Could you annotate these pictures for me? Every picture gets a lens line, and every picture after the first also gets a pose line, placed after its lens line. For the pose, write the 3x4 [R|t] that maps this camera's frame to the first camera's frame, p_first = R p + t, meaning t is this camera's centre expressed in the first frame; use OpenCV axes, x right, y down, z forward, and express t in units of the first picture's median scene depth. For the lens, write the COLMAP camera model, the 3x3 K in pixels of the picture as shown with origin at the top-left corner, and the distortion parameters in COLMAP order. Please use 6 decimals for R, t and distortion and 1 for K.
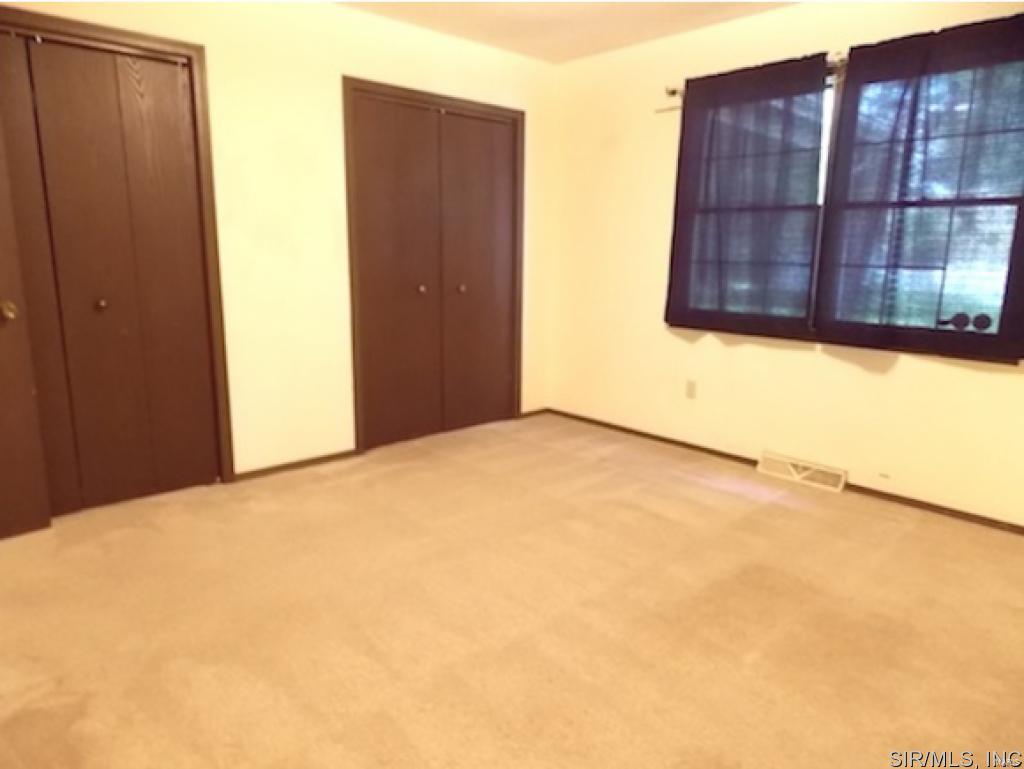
lens RADIAL K [[687.3, 0, 507.7], [0, 687.3, 380.3], [0, 0, 1]] dist [0.044204, 0.000941]
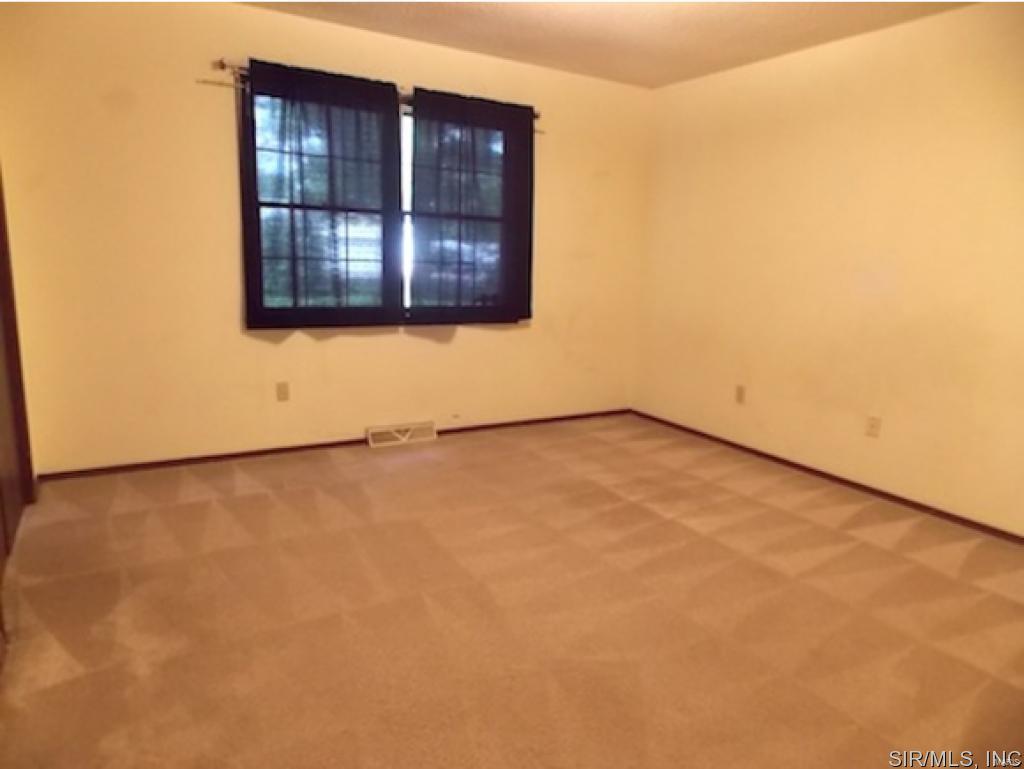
lens RADIAL K [[687.3, 0, 507.7], [0, 687.3, 380.3], [0, 0, 1]] dist [0.044204, 0.000941]
pose [[0.224464, -0.184048, 0.956944, -0.650201], [0.162554, 0.975315, 0.149452, -0.106562], [-0.960829, 0.122009, 0.248841, 0.518604]]
